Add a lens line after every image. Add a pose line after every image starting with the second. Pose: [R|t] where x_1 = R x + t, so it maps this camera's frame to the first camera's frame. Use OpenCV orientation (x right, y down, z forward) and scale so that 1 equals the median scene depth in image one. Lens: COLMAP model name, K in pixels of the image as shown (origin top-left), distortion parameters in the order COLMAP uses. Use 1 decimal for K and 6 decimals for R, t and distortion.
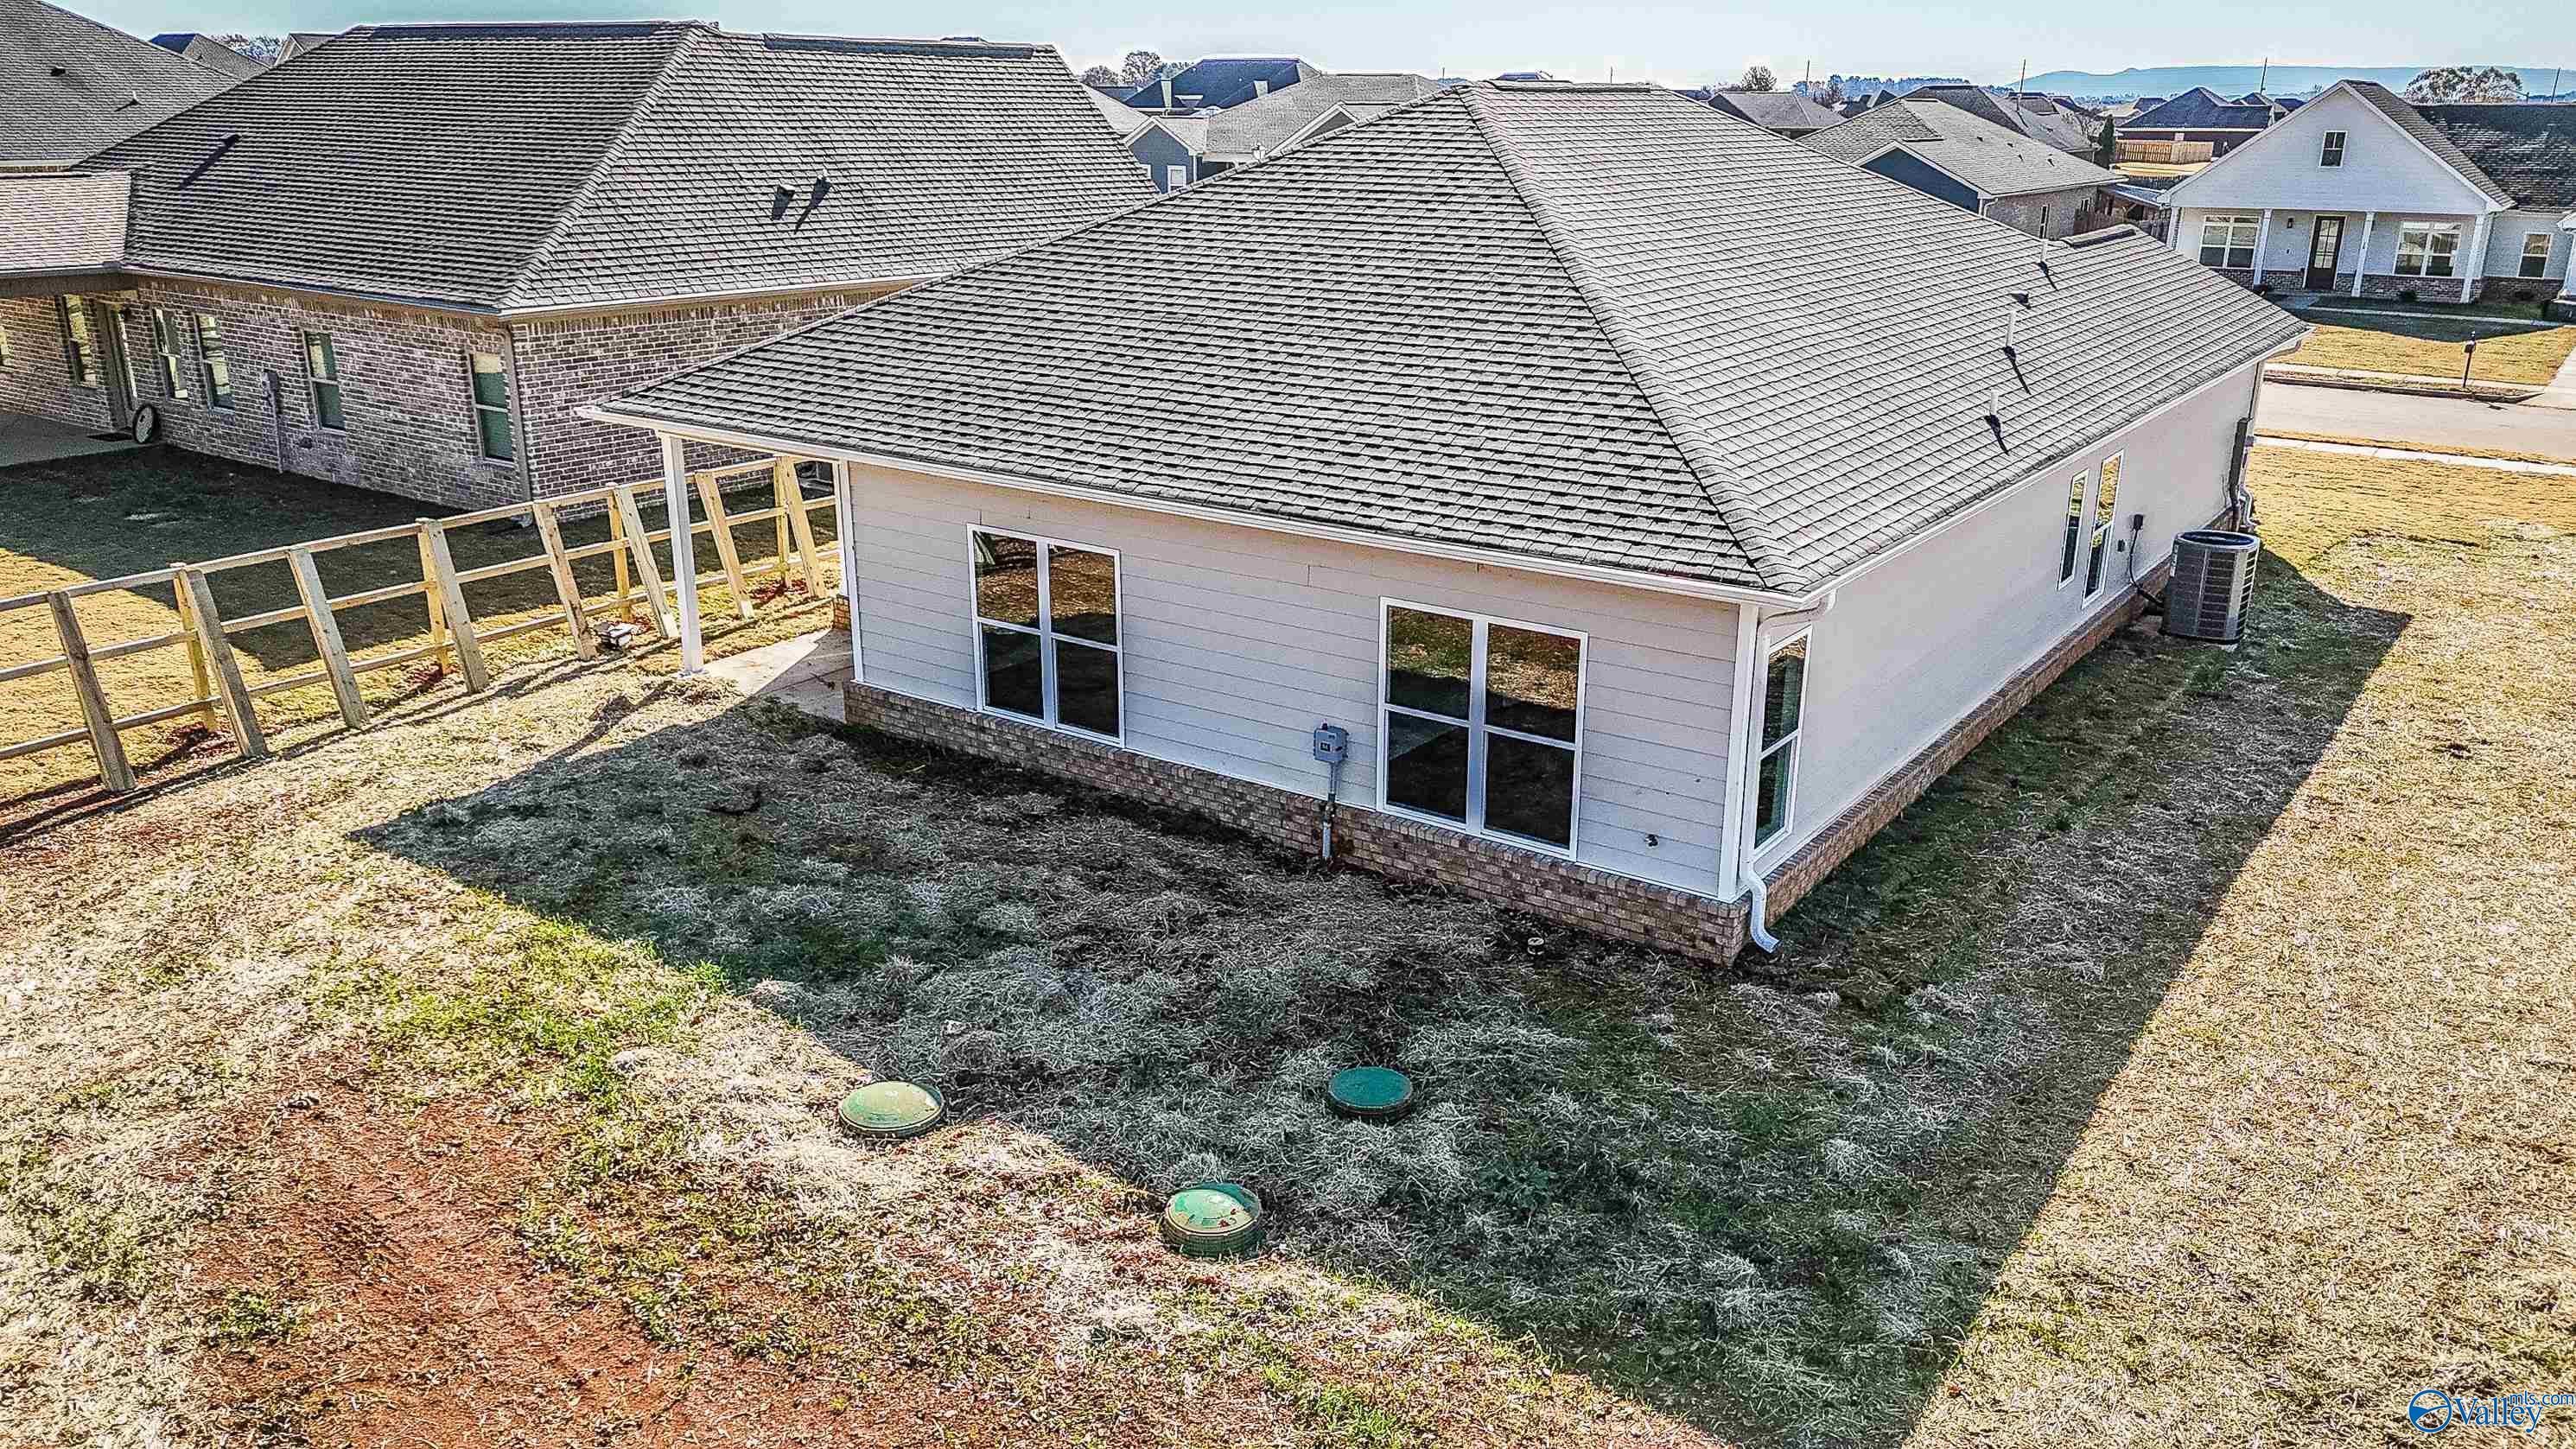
lens RADIAL K [[1898.6, 0, 1295.2], [0, 1898.6, 711.7], [0, 0, 1]] dist [0.070898, -0.065023]
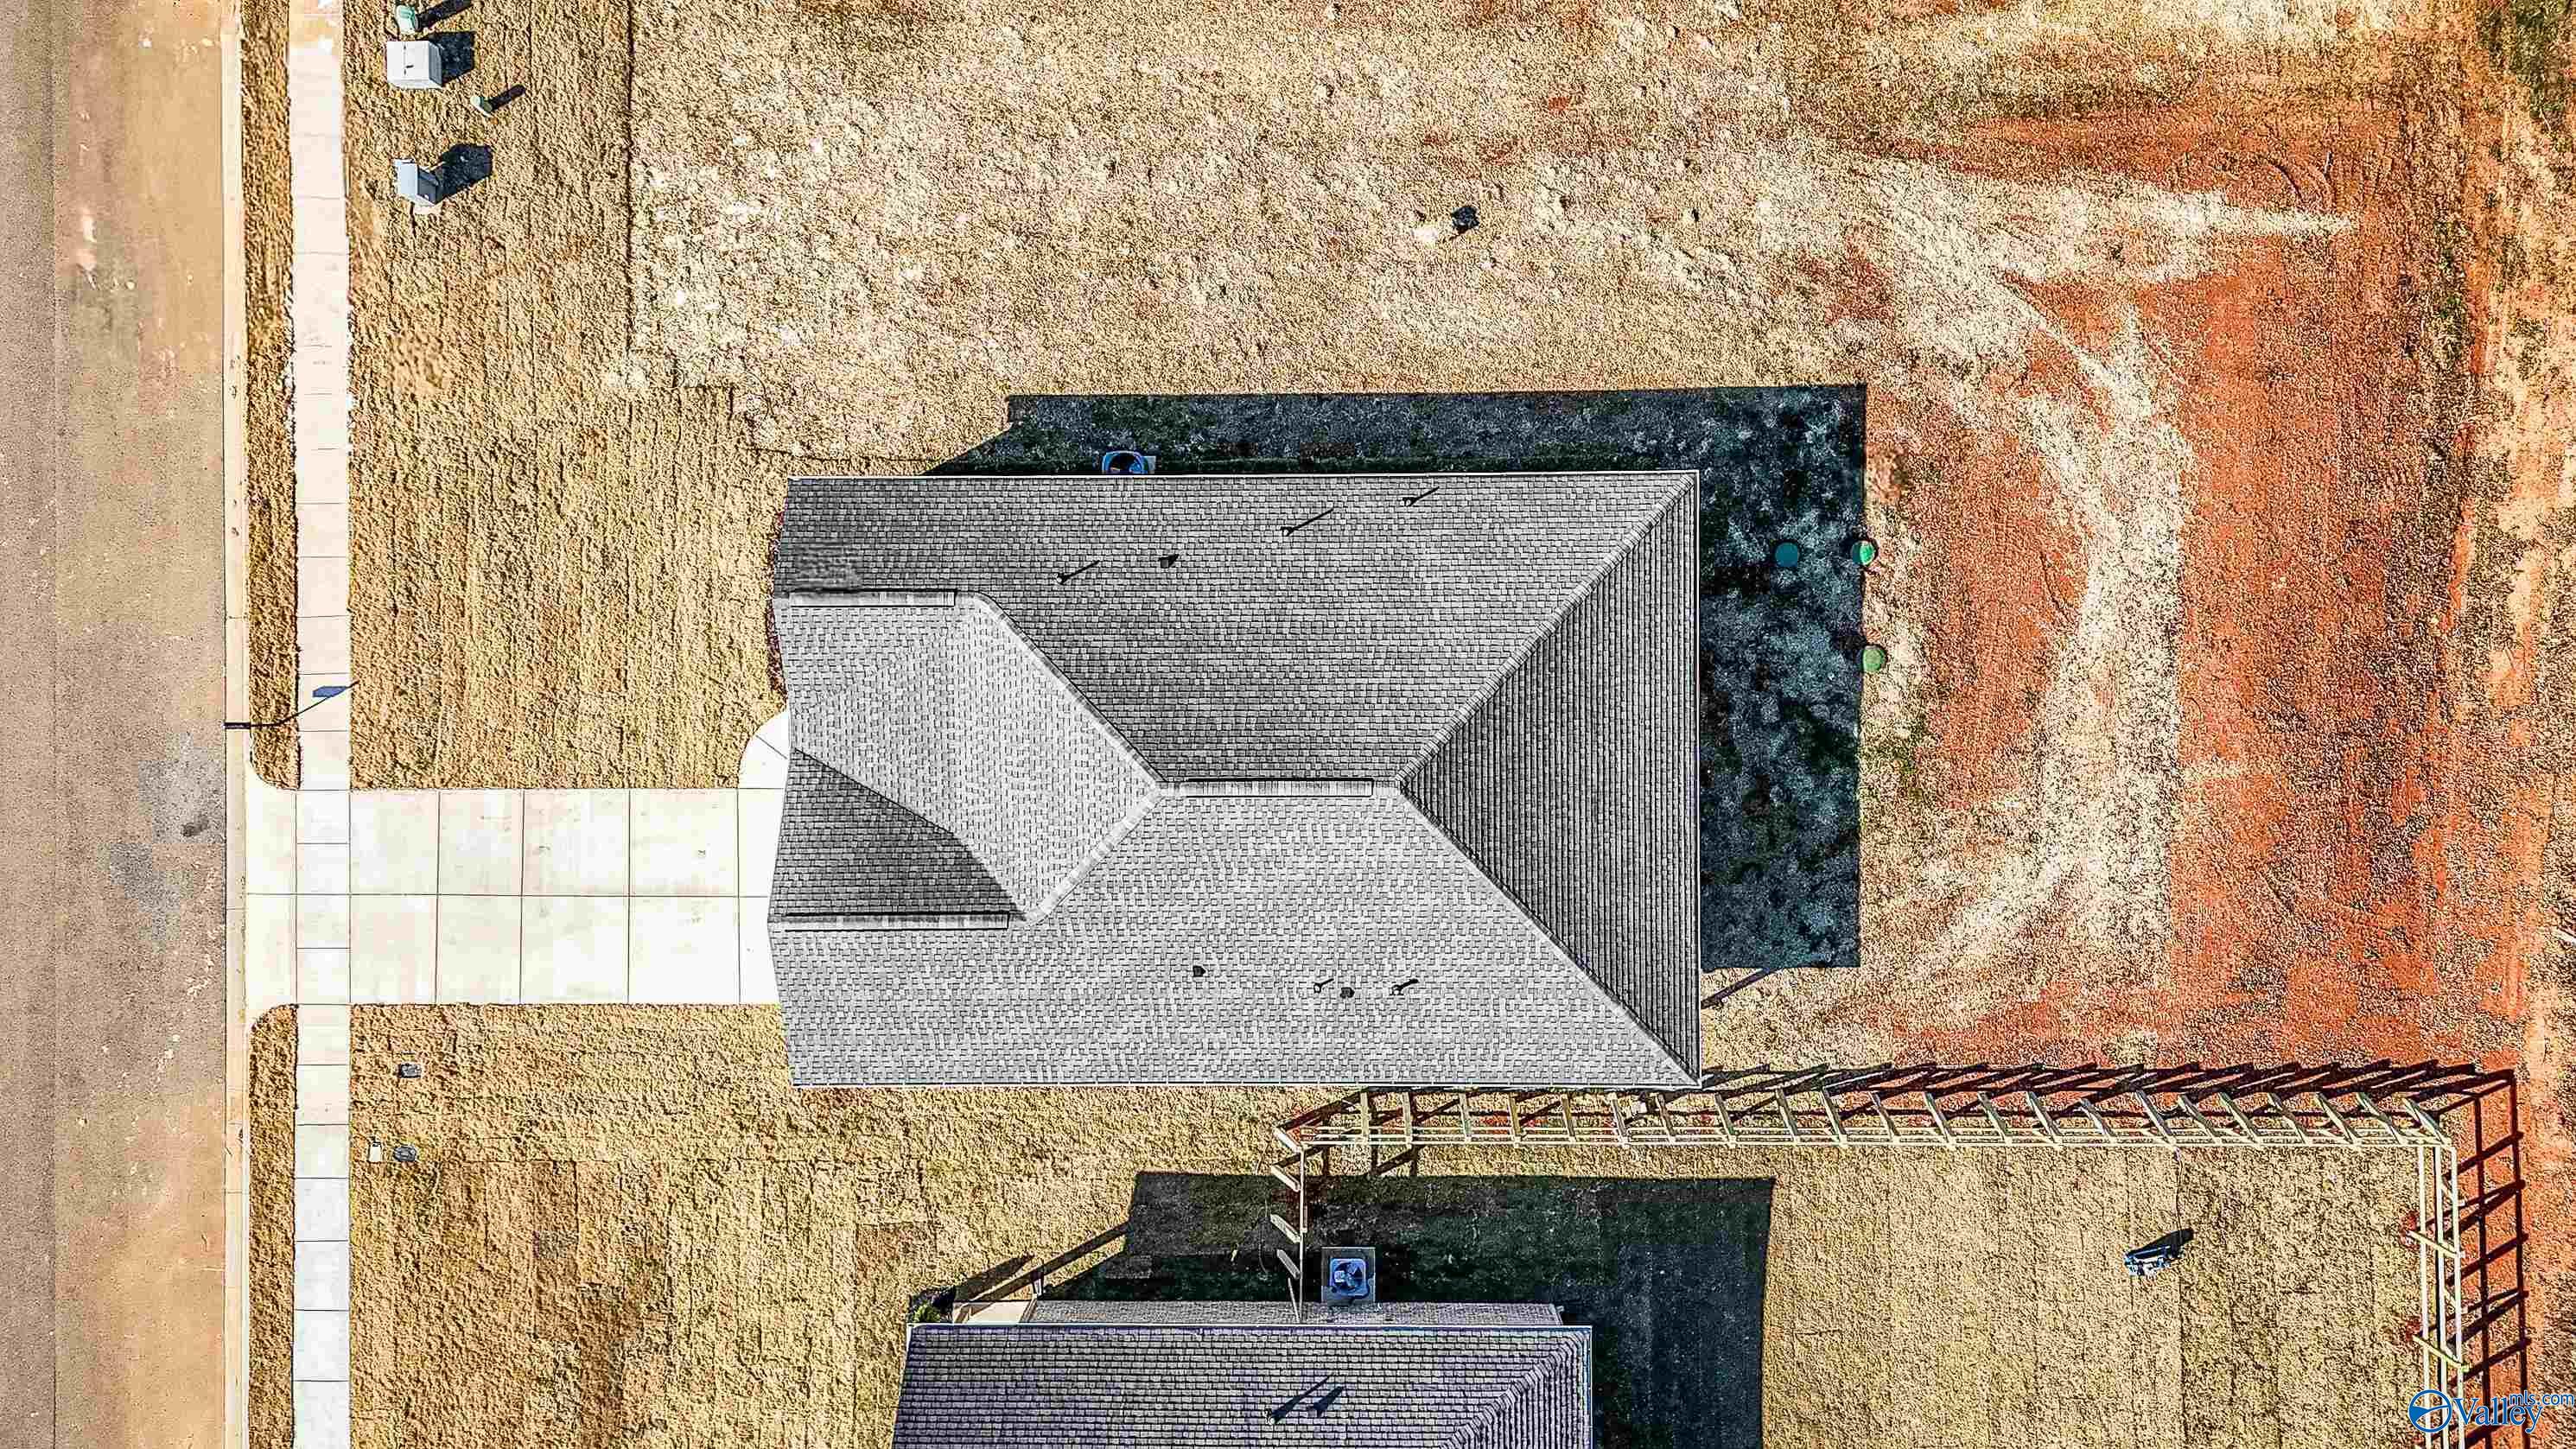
lens RADIAL K [[1898.6, 0, 1282.1], [0, 1898.6, 713.7], [0, 0, 1]] dist [0.070898, -0.065023]
pose [[-0.584951, -0.811069, 0.000579, 0.280441], [0.268247, -0.192789, 0.943862, -2.790587], [-0.765425, 0.552268, 0.330339, 0.573891]]
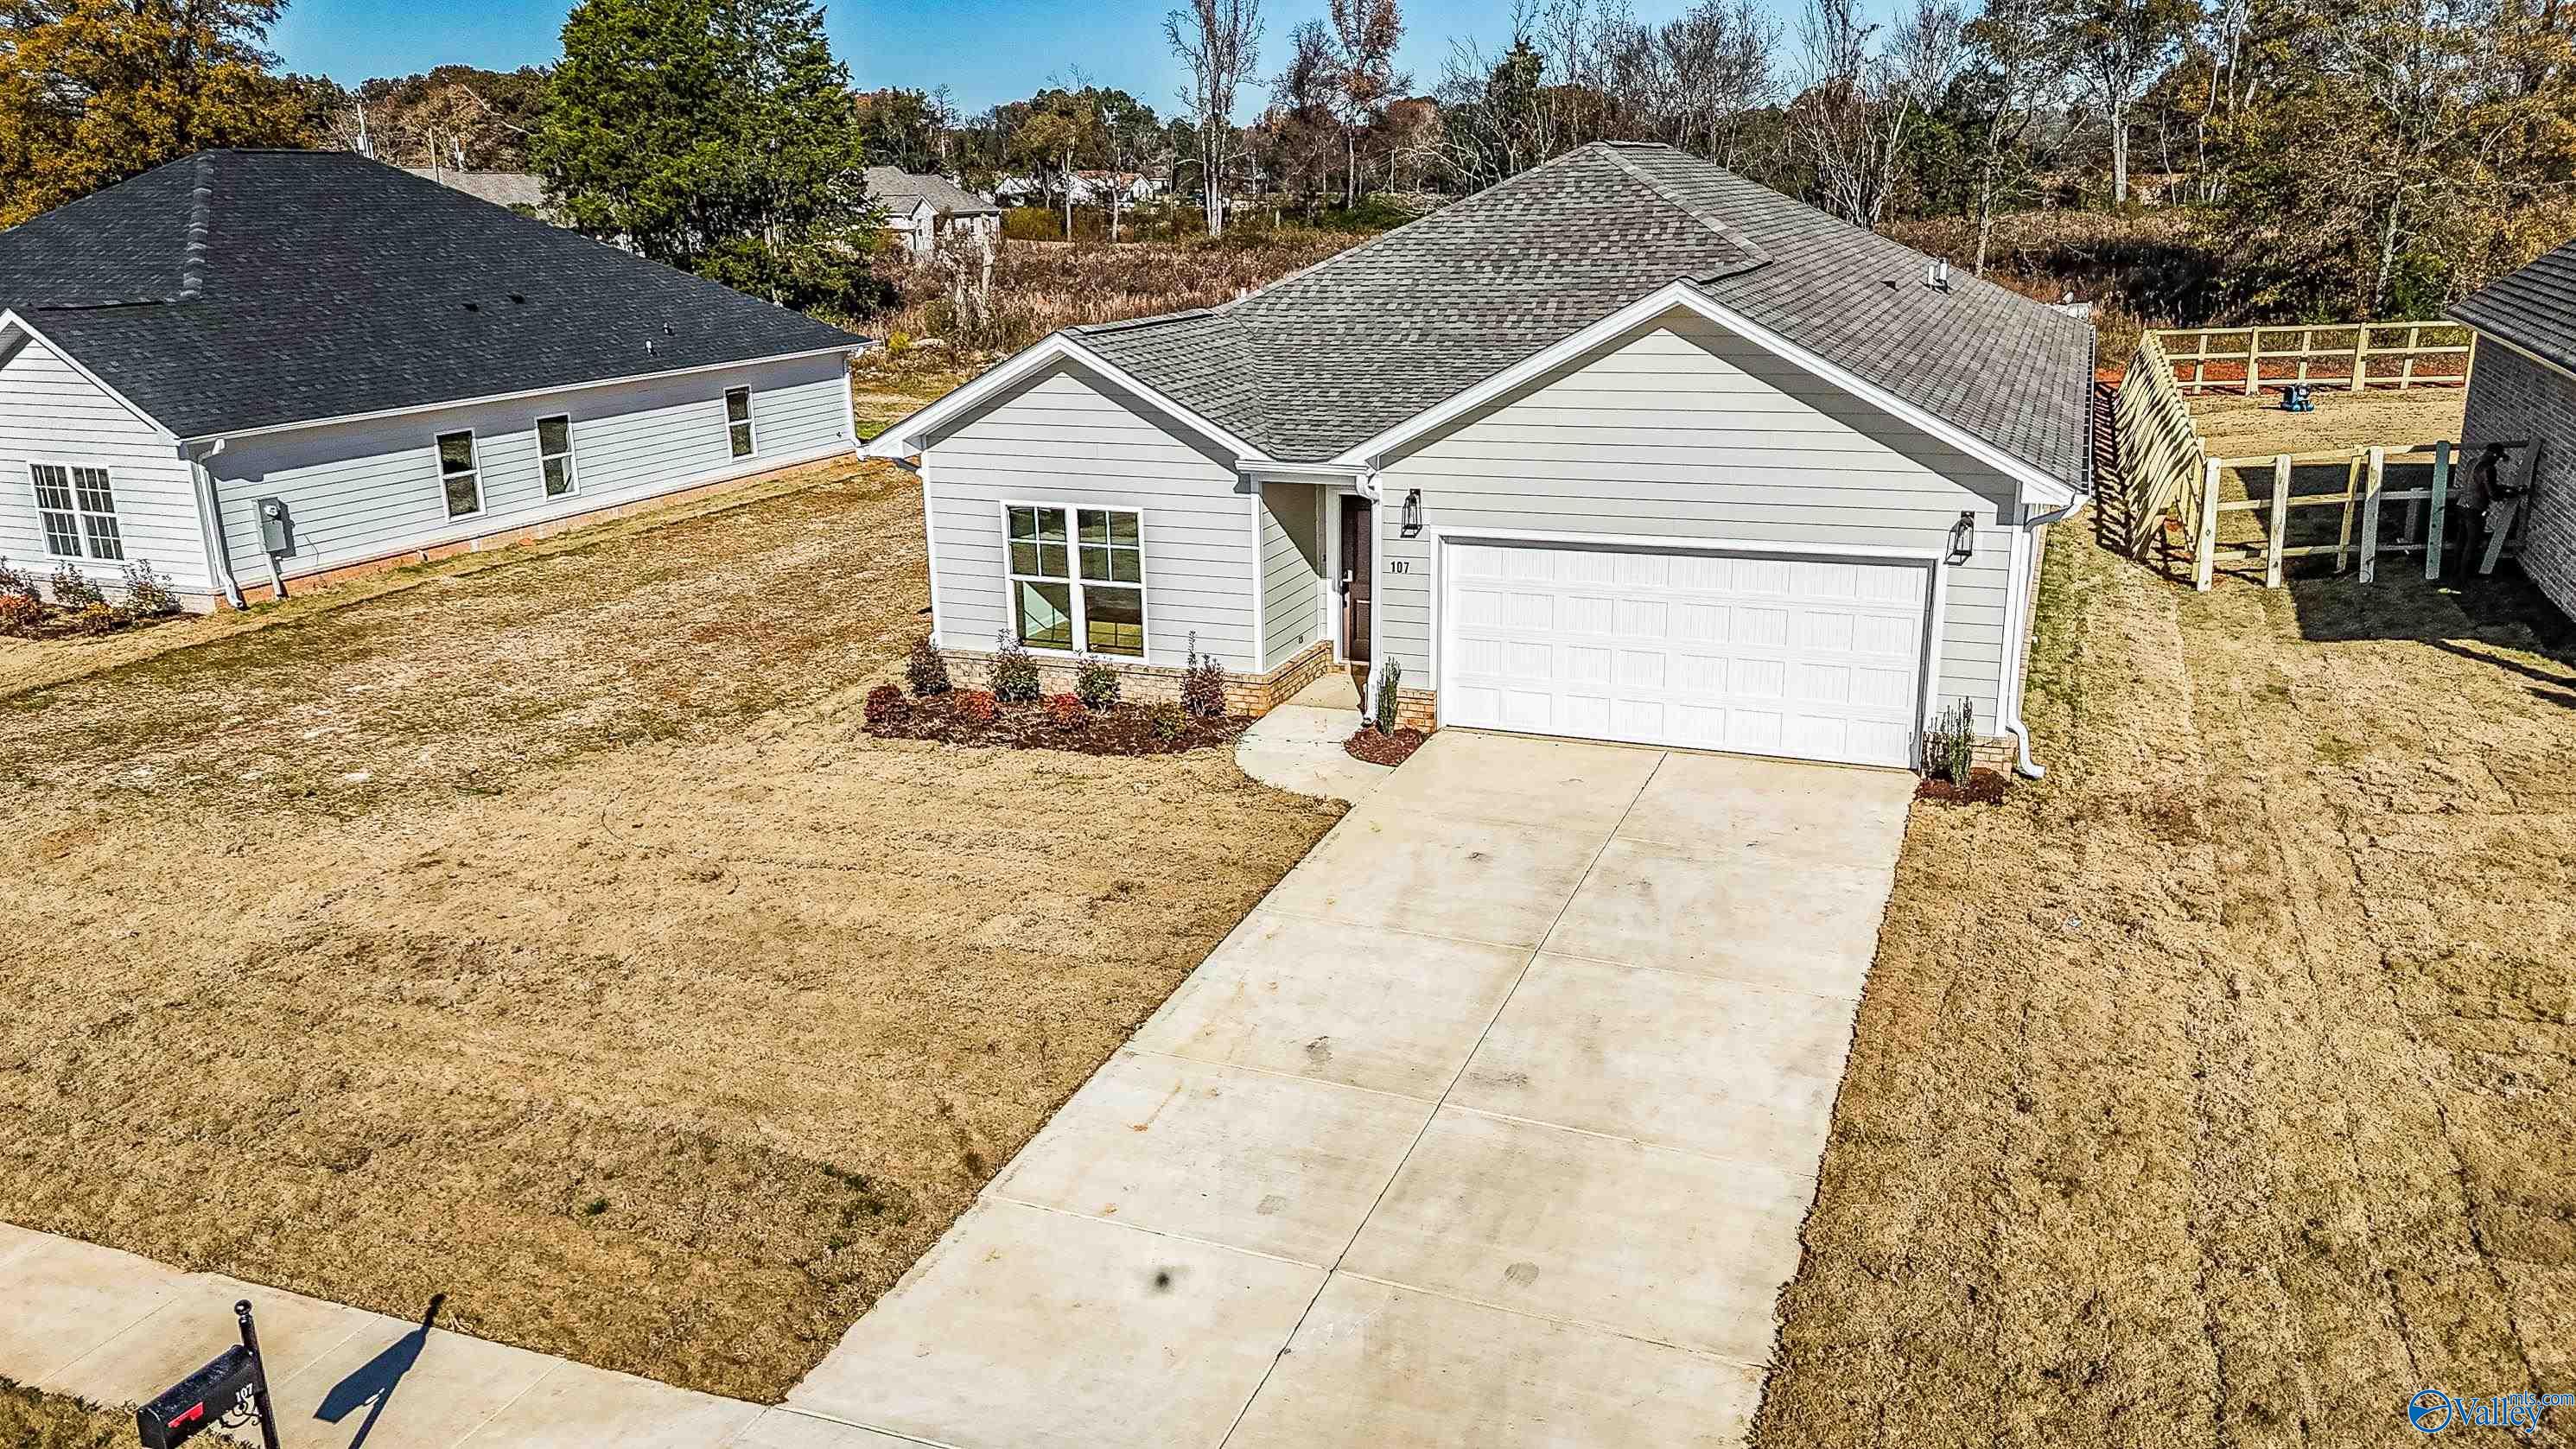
lens RADIAL K [[1898.6, 0, 1309.7], [0, 1898.6, 707.1], [0, 0, 1]] dist [0.070898, -0.065023]
pose [[-0.970584, 0.071768, -0.229819, 0.976728], [-0.065898, 0.838902, 0.540278, -1.002717], [0.231571, 0.539529, -0.809496, 3.170131]]
